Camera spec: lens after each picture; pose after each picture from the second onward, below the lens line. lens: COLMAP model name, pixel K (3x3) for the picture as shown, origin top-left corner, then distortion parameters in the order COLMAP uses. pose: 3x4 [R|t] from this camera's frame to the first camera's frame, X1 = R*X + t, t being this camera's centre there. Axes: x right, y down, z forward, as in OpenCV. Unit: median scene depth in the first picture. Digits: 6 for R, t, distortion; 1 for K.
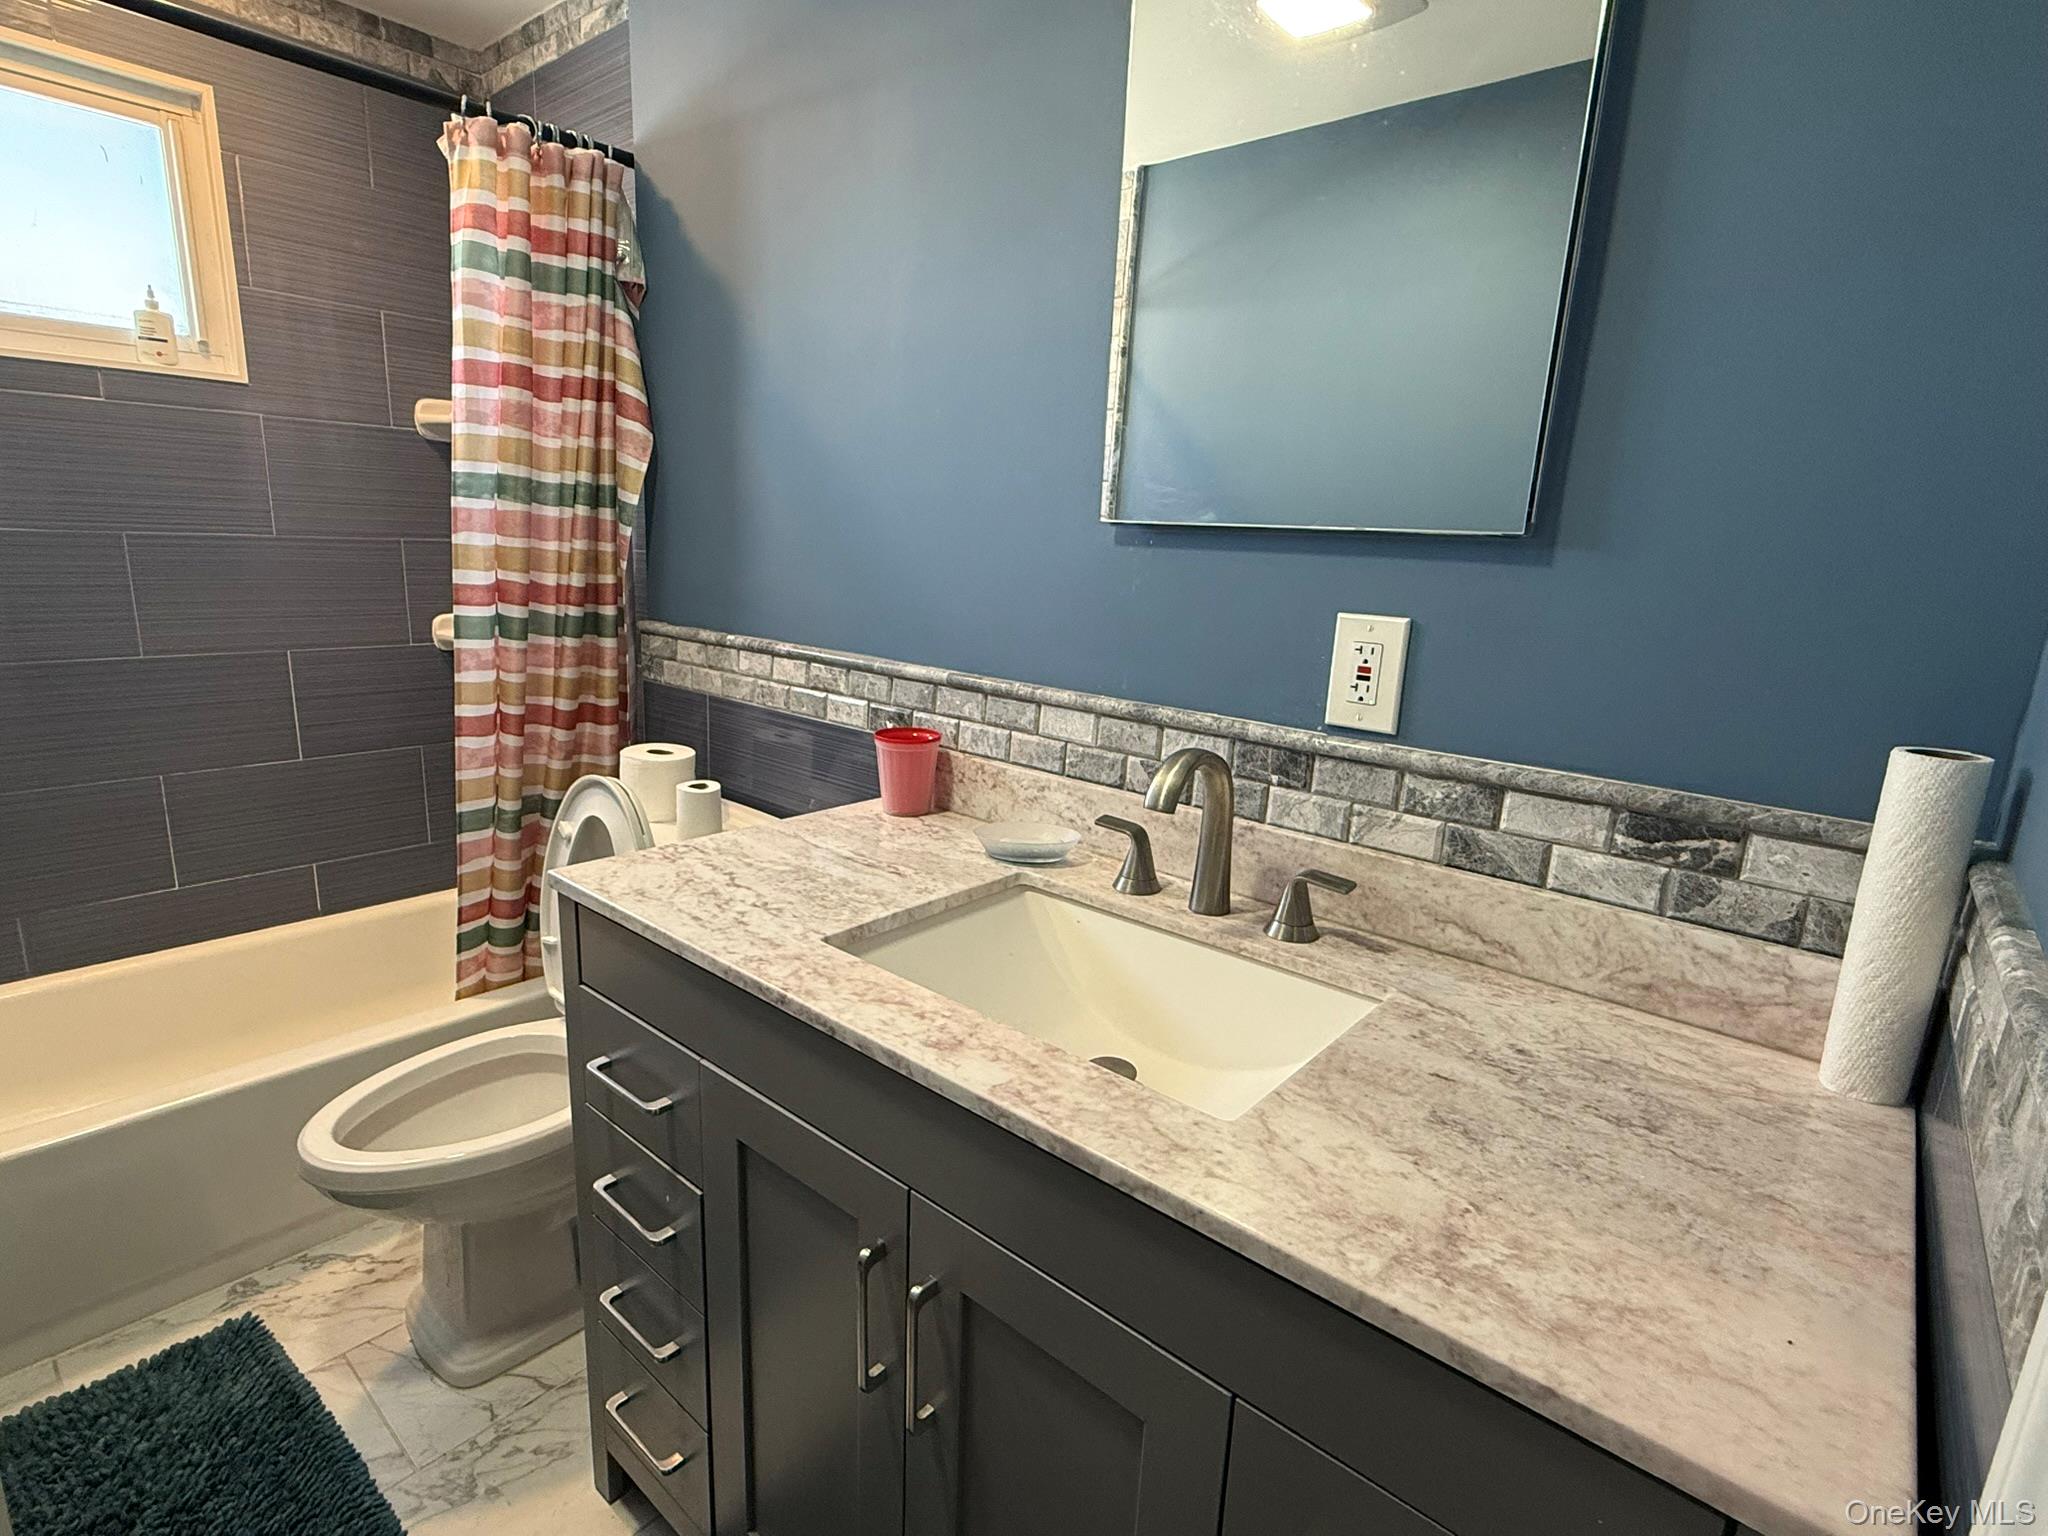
lens RADIAL K [[1021.5, 0, 1015.3], [0, 1021.5, 772.1], [0, 0, 1]] dist [-0.002137, 0.000534]
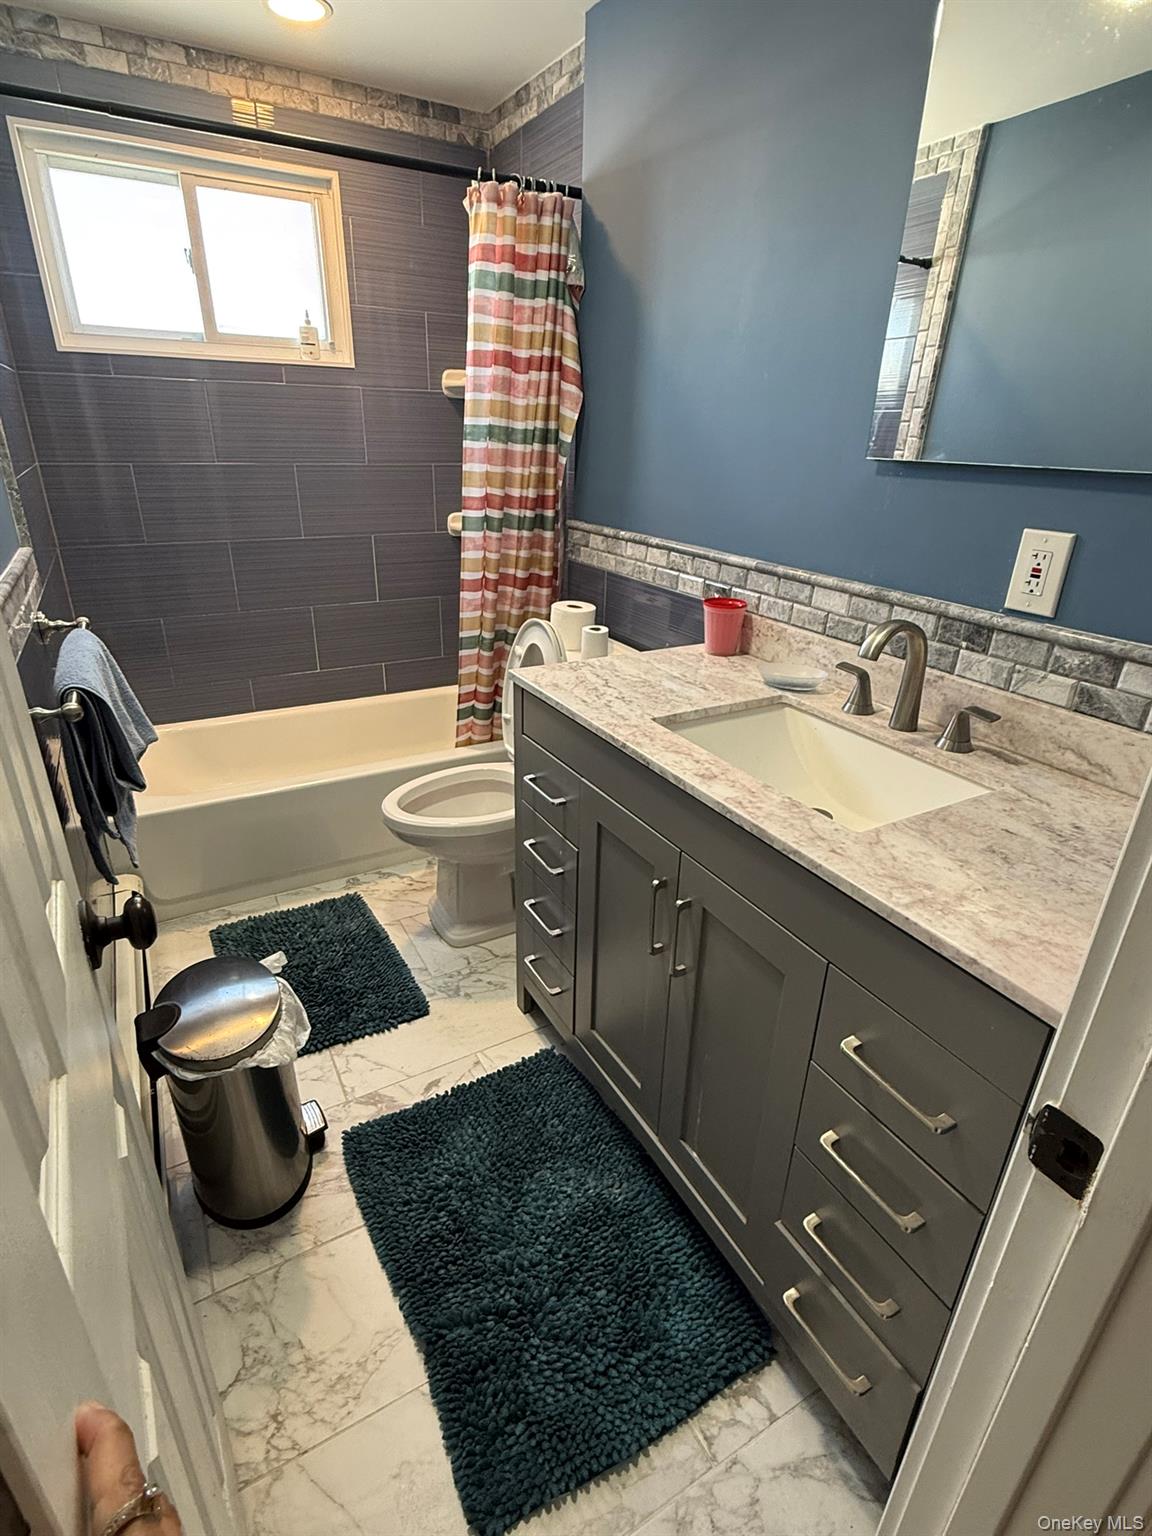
lens RADIAL K [[766.1, 0, 575.2], [0, 766.1, 764.5], [0, 0, 1]] dist [-0.002137, 0.000534]
pose [[0.940444, 0.115099, -0.319870, 0.079577], [-0.058877, 0.981866, 0.180204, 0.008475], [0.334811, -0.150639, 0.930166, -0.185842]]
